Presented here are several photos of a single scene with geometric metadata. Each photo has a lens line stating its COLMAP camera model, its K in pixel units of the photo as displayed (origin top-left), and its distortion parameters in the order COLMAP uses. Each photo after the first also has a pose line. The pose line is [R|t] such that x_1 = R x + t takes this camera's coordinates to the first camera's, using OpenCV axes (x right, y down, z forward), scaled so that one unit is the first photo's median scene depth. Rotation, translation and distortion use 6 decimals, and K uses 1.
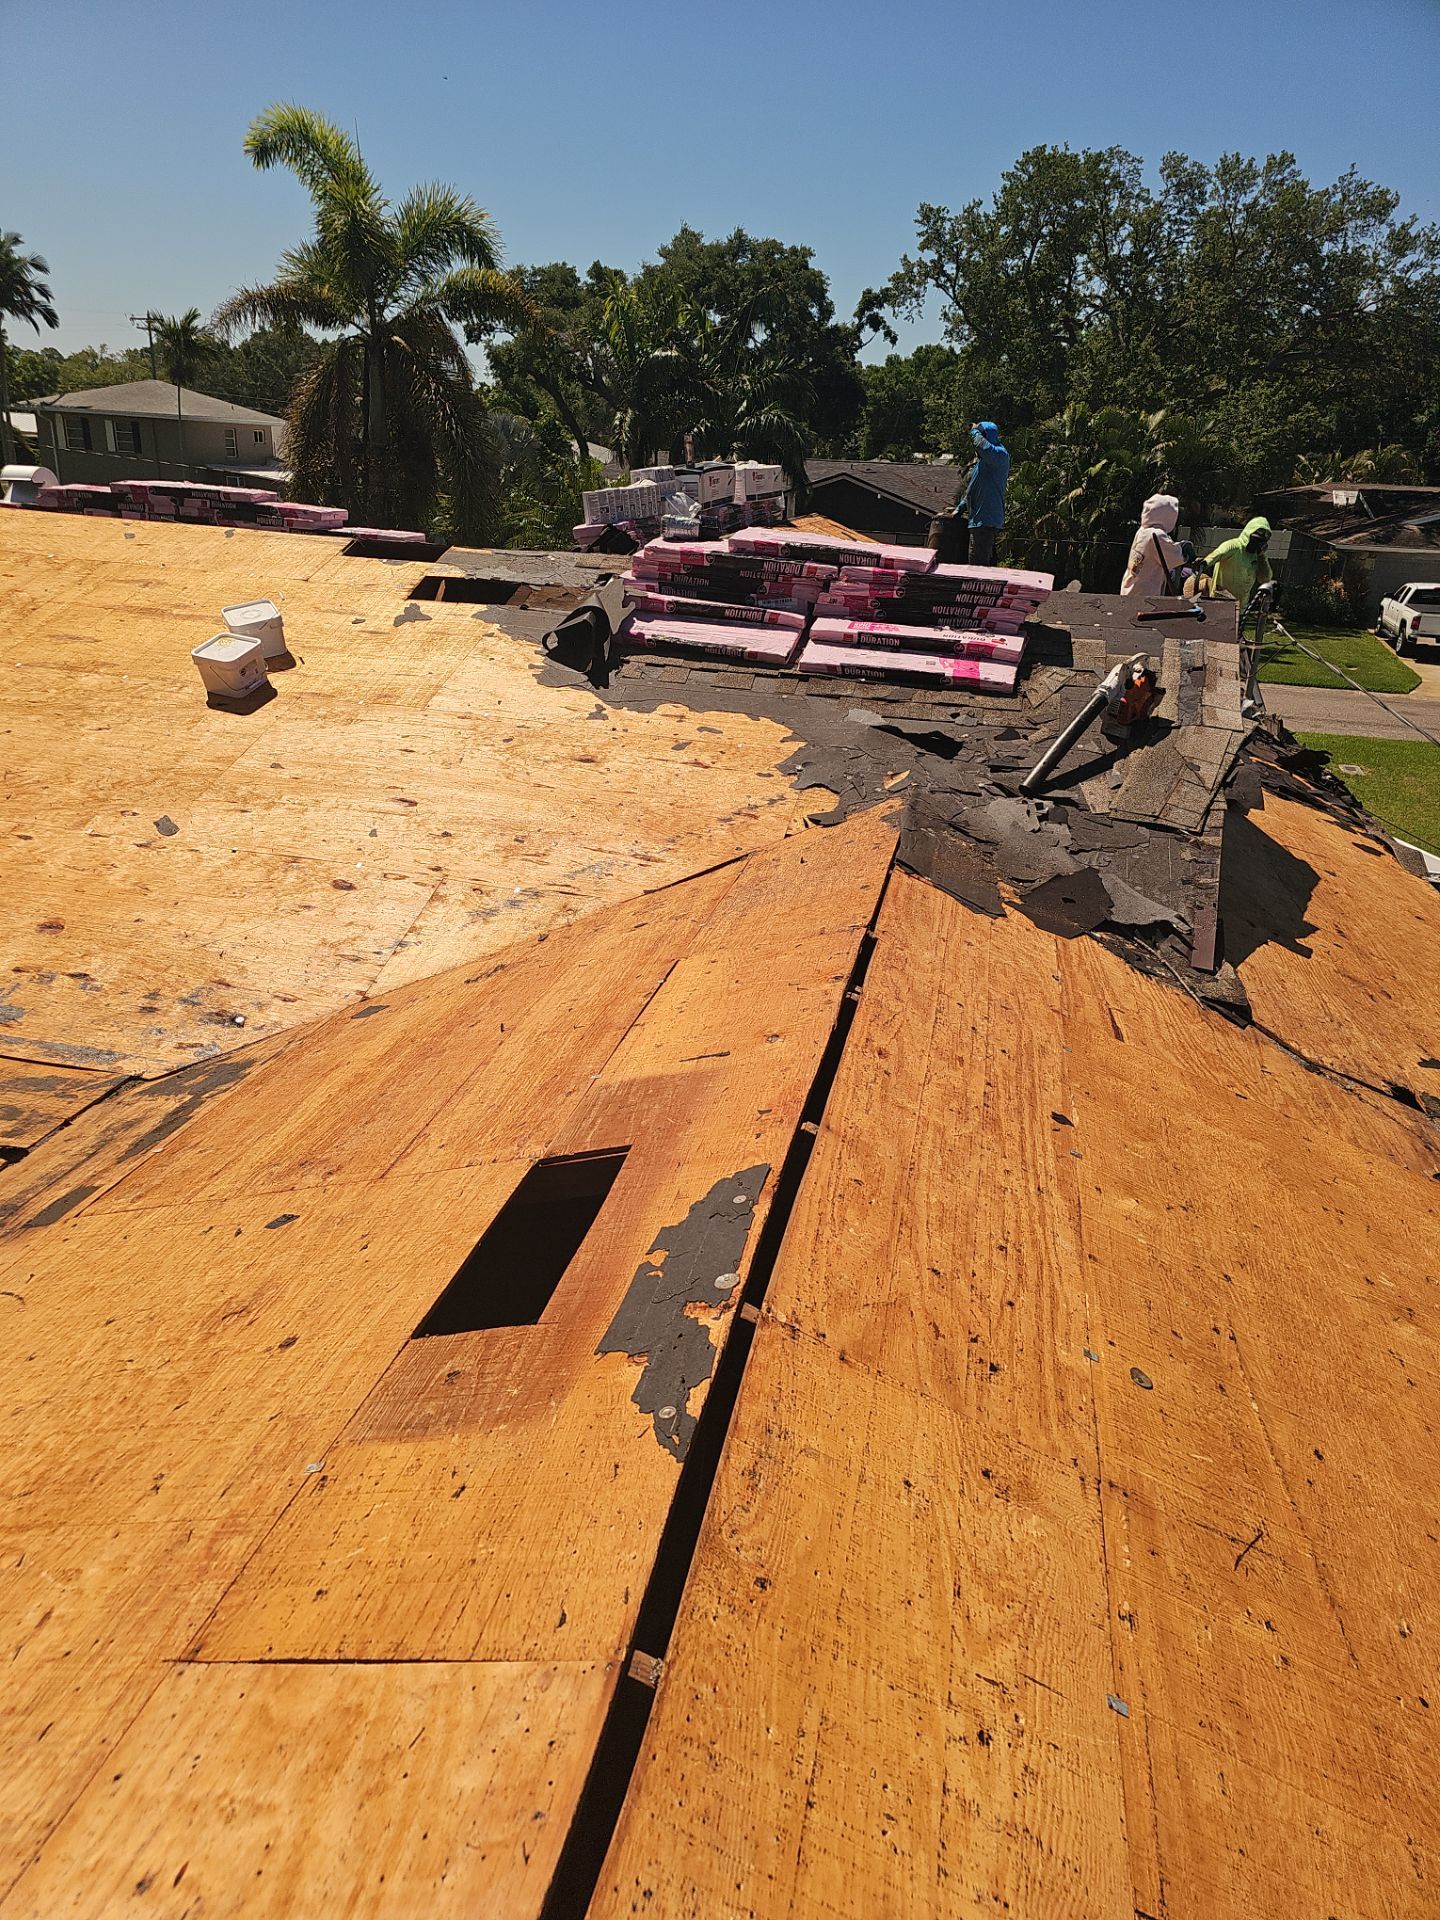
lens RADIAL K [[1303.4, 0, 726.2], [0, 1303.4, 901.9], [0, 0, 1]] dist [0.059197, -0.004063]
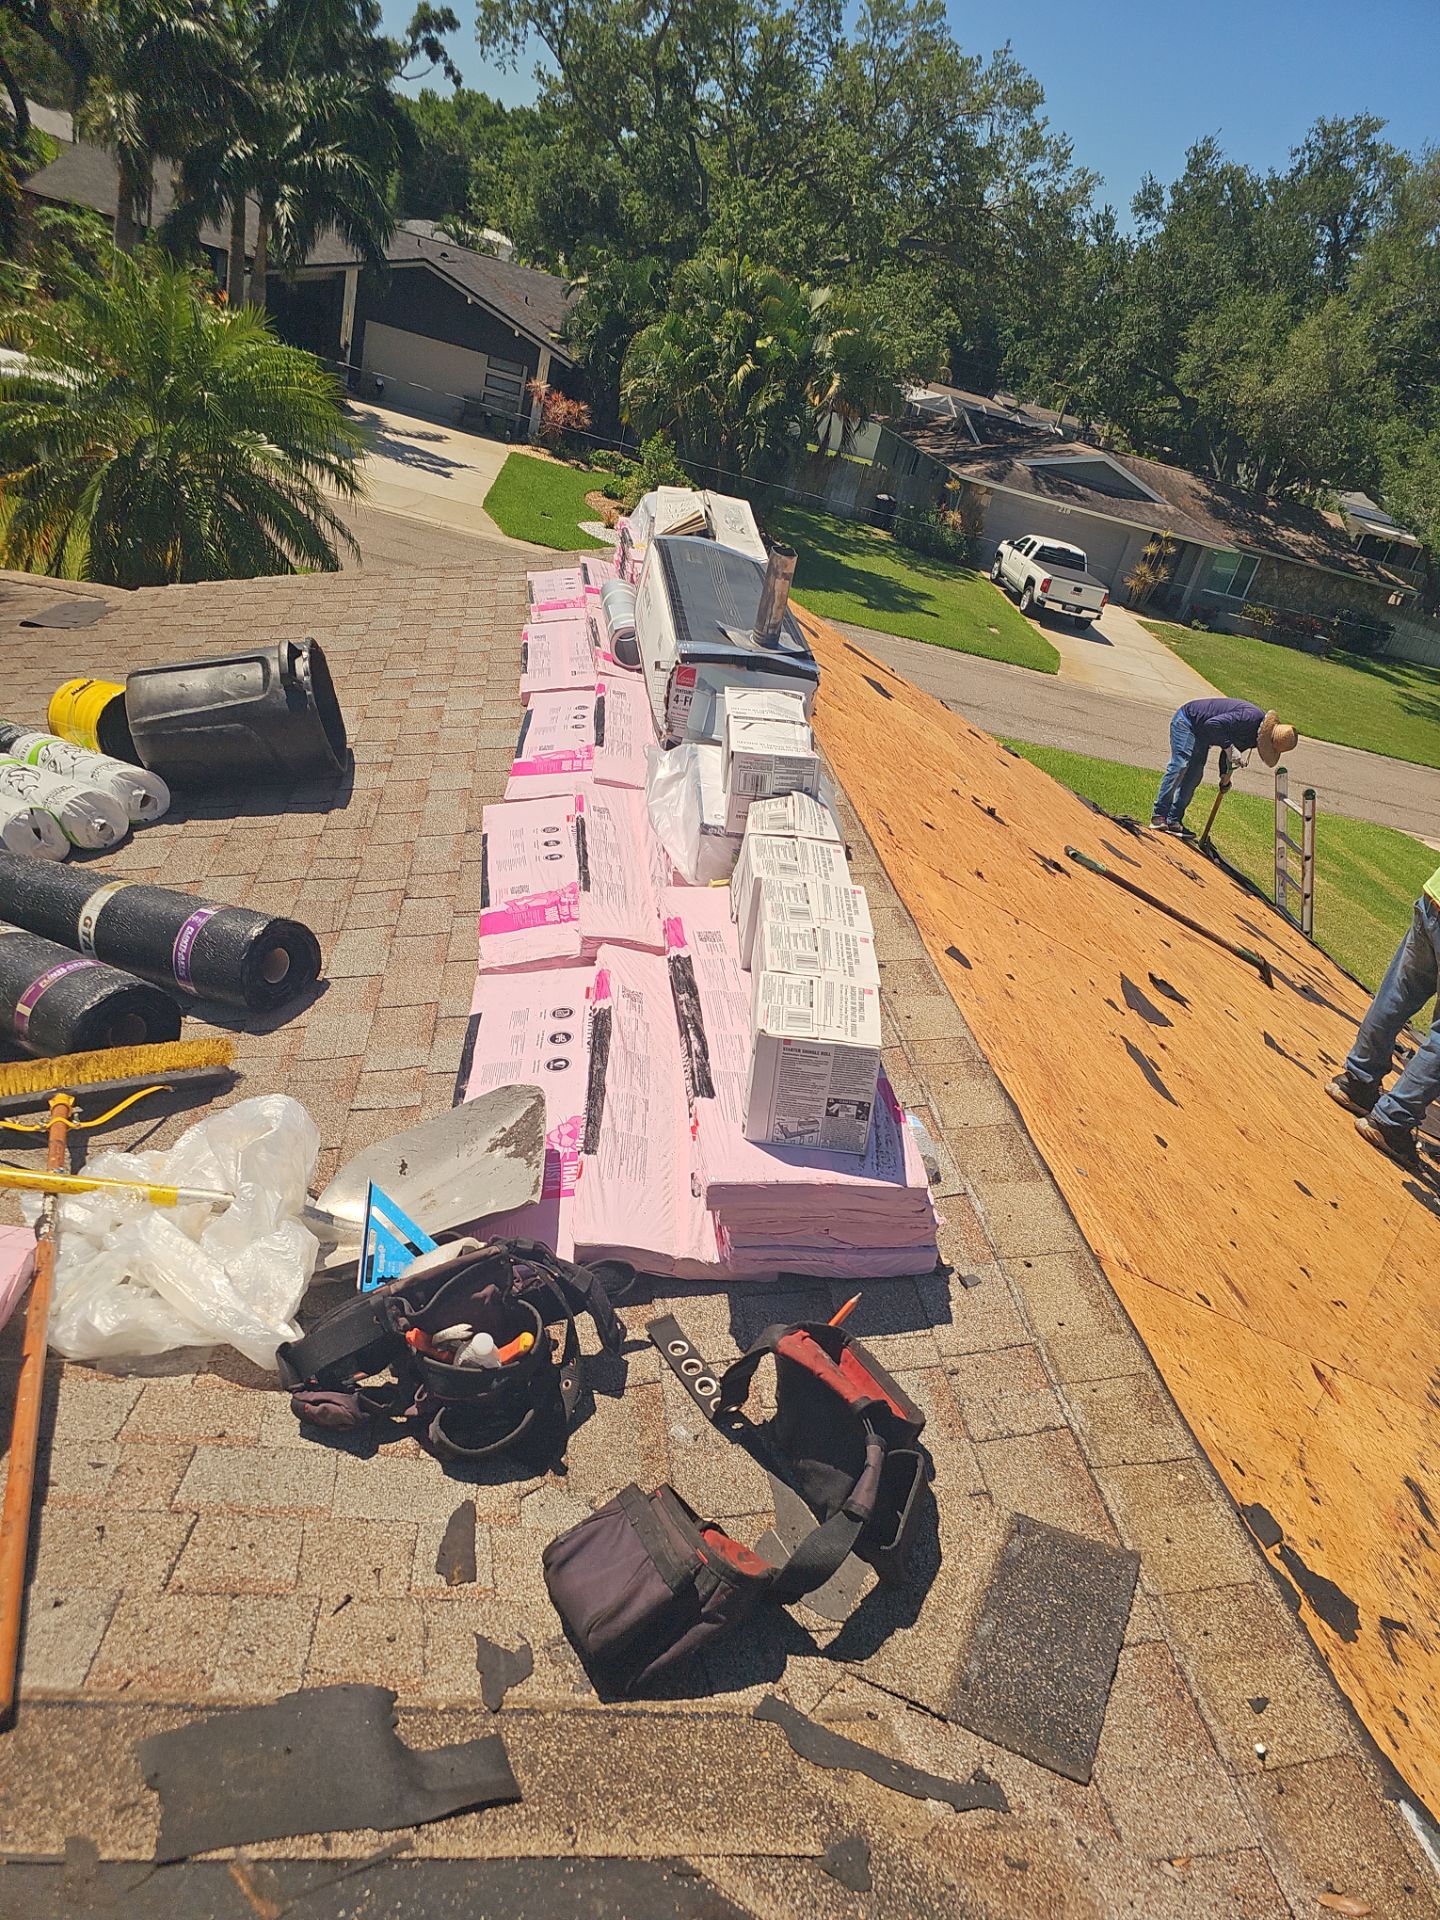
lens RADIAL K [[1303.4, 0, 726.2], [0, 1303.4, 901.9], [0, 0, 1]] dist [0.059197, -0.004063]
pose [[0.919076, 0.034057, 0.392605, -0.050542], [-0.092553, 0.987047, 0.131042, -0.071017], [-0.383057, -0.156775, 0.910324, 0.150921]]
